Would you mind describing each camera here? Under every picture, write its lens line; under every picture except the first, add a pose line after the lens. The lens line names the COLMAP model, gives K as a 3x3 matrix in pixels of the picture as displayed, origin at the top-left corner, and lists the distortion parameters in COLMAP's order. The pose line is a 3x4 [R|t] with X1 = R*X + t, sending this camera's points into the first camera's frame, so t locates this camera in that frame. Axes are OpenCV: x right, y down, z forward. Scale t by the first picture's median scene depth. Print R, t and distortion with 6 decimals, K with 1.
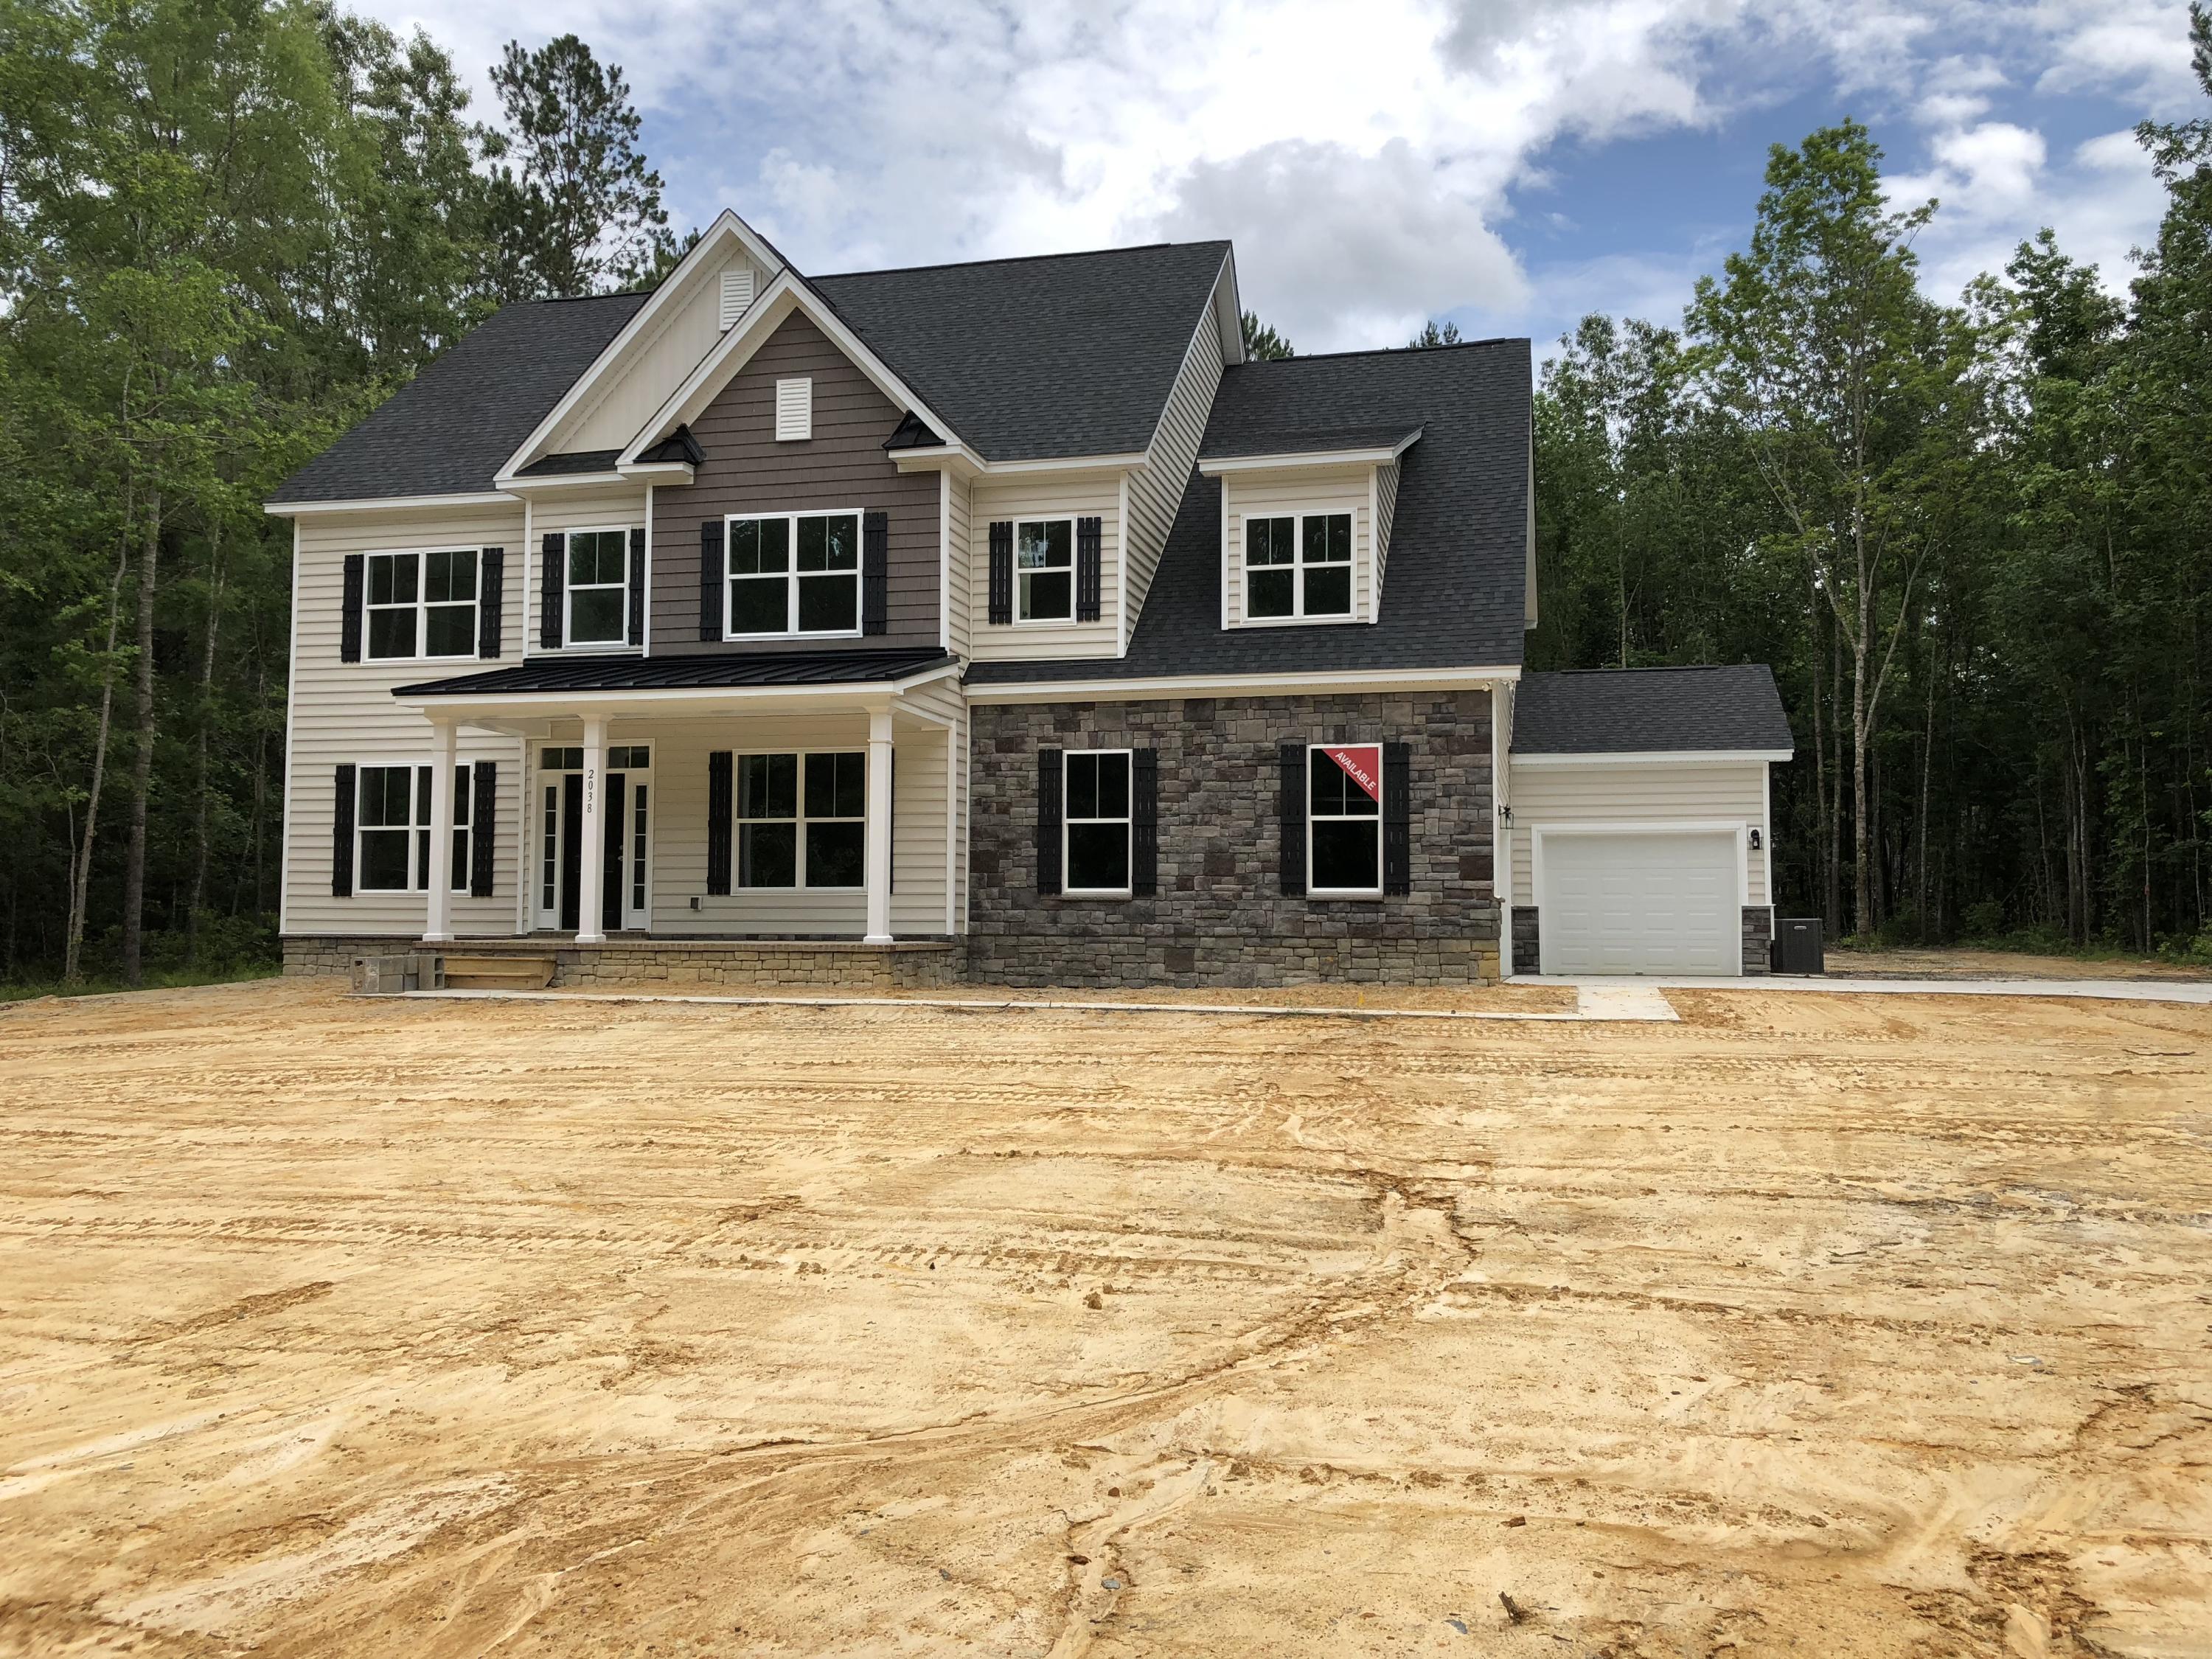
lens RADIAL K [[1834.4, 0, 1101.4], [0, 1834.4, 841.5], [0, 0, 1]] dist [0.026700, -0.016750]
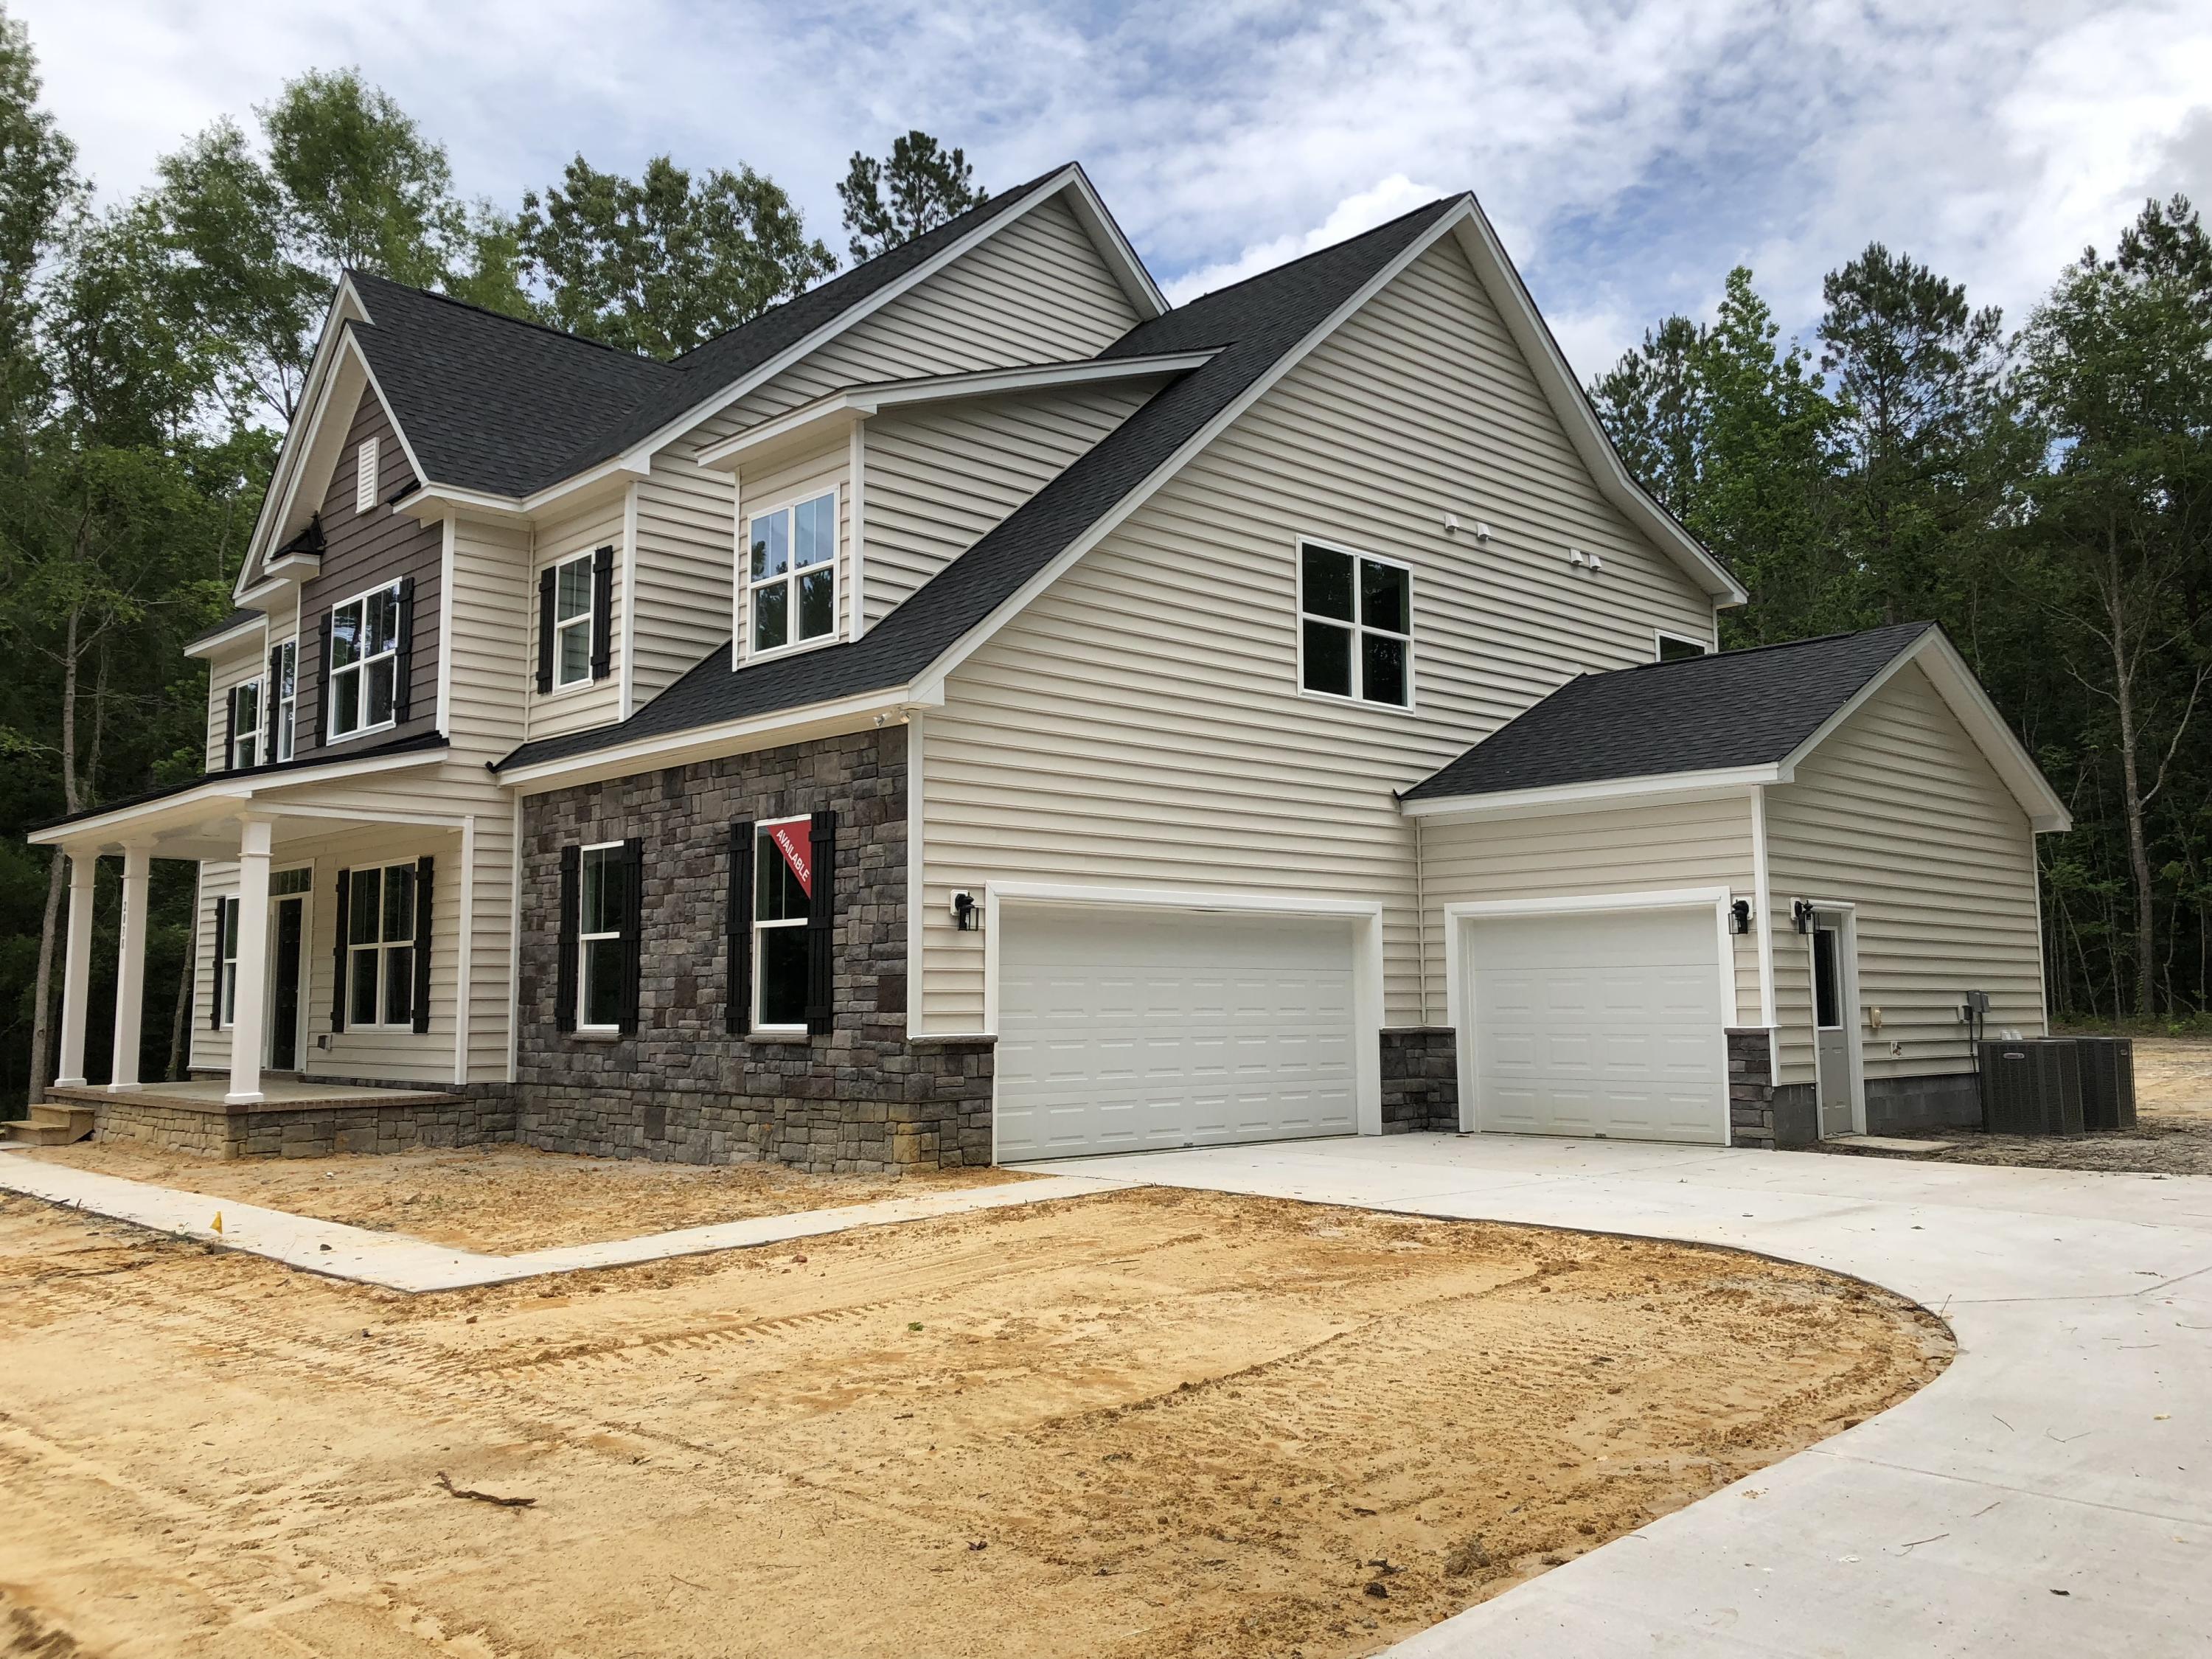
lens RADIAL K [[1834.4, 0, 1108.6], [0, 1834.4, 809.6], [0, 0, 1]] dist [0.026700, -0.016750]
pose [[0.856361, -0.068318, -0.511838, 0.589258], [0.038499, 0.996898, -0.068650, -0.003154], [0.514940, 0.039084, 0.856335, 0.456583]]
